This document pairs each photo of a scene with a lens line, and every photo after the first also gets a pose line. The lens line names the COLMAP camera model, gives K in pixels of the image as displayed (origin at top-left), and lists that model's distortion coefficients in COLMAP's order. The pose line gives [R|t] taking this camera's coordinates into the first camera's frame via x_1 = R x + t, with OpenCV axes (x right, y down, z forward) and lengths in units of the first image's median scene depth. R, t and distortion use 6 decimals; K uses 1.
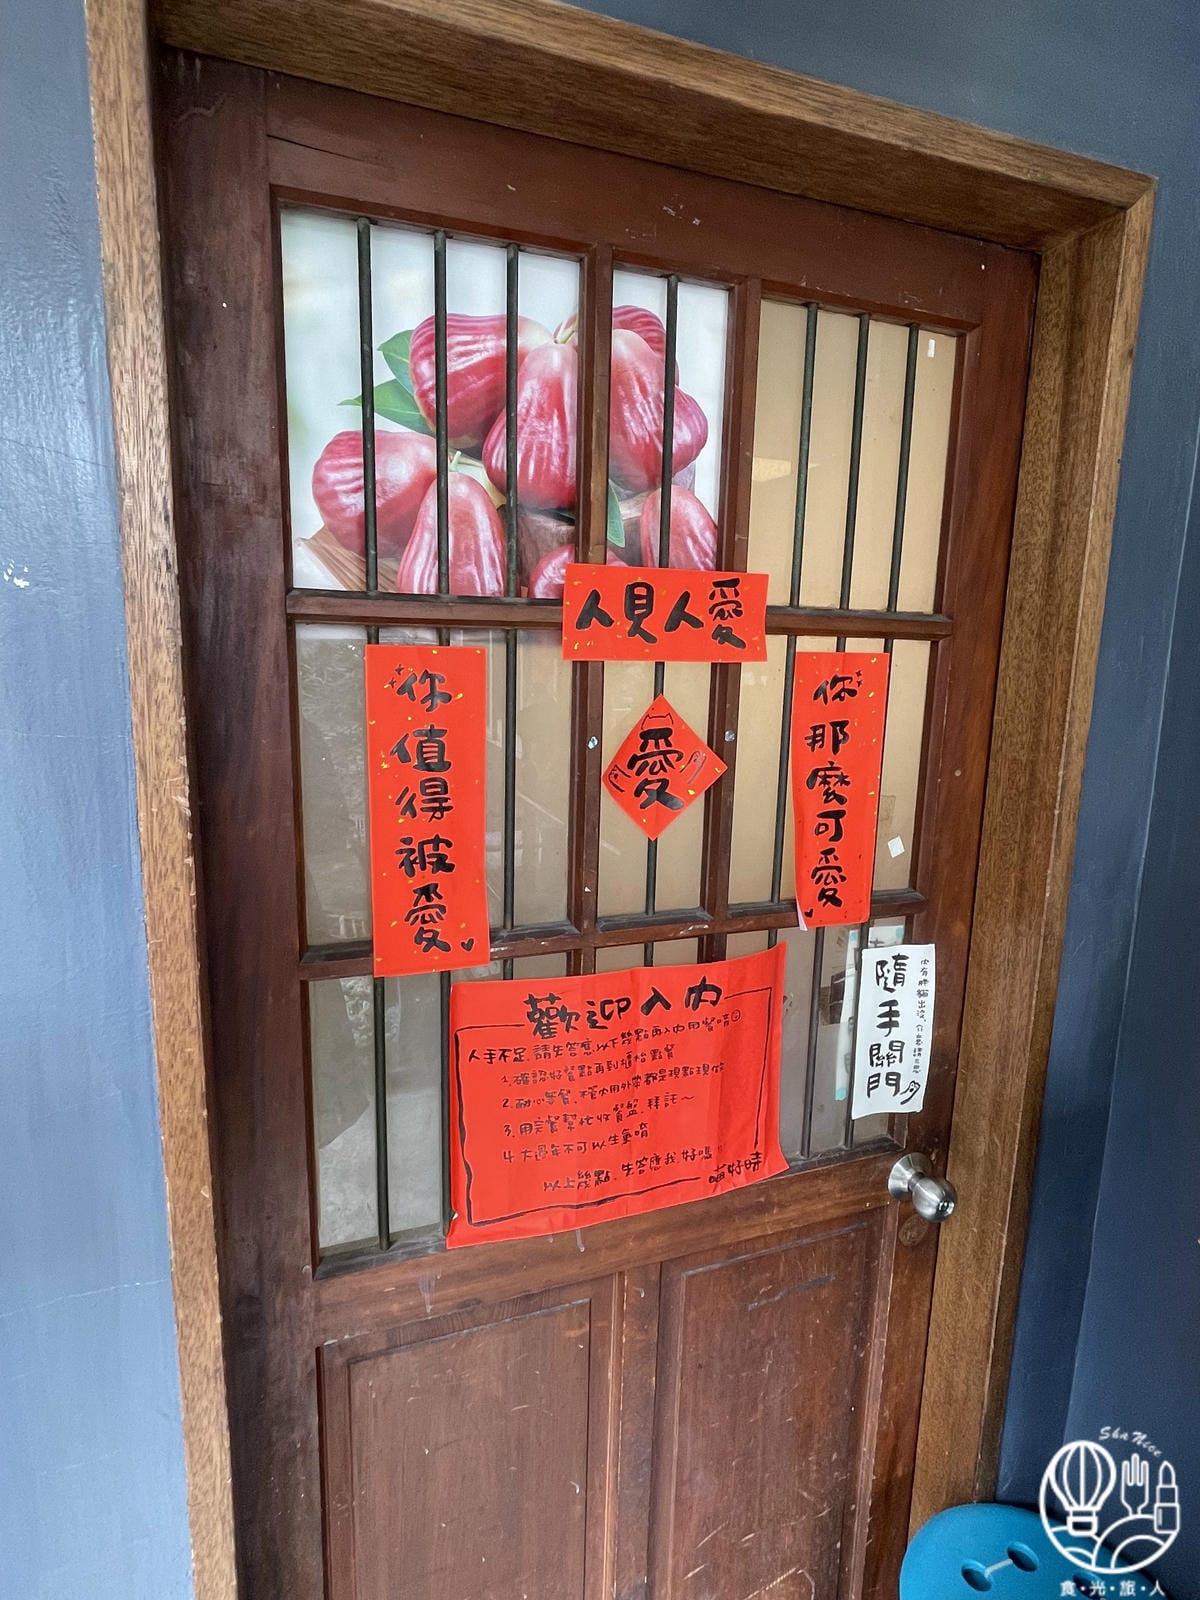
lens RADIAL K [[847.8, 0, 595.6], [0, 847.8, 797.3], [0, 0, 1]] dist [0.000241, 0.000030]
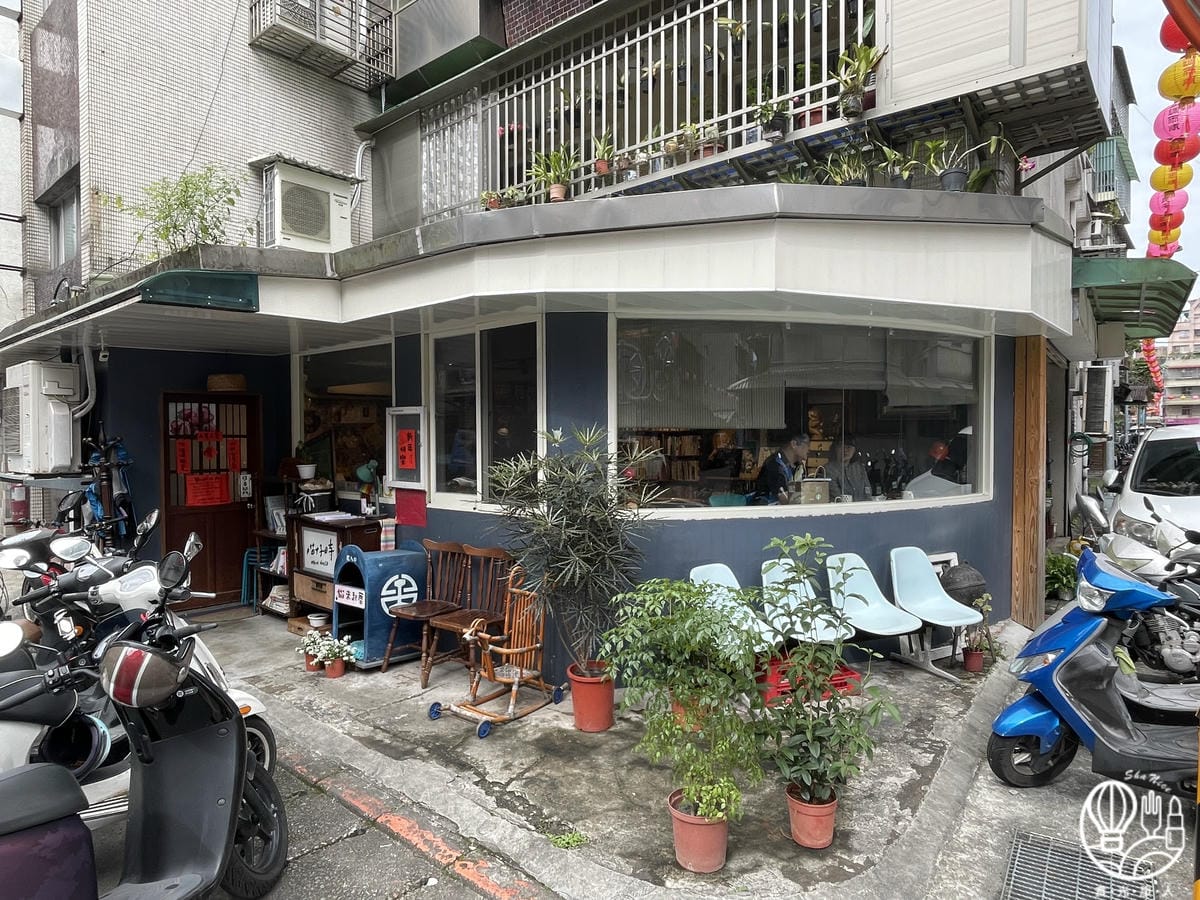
lens RADIAL K [[764.0, 0, 601.6], [0, 764.0, 452.4], [0, 0, 1]] dist [0.004554, 0.000679]
pose [[0.888922, -0.036745, 0.456582, 0.061265], [0.103953, 0.986952, -0.122959, 1.445468], [-0.446106, 0.156764, 0.881144, -8.315144]]
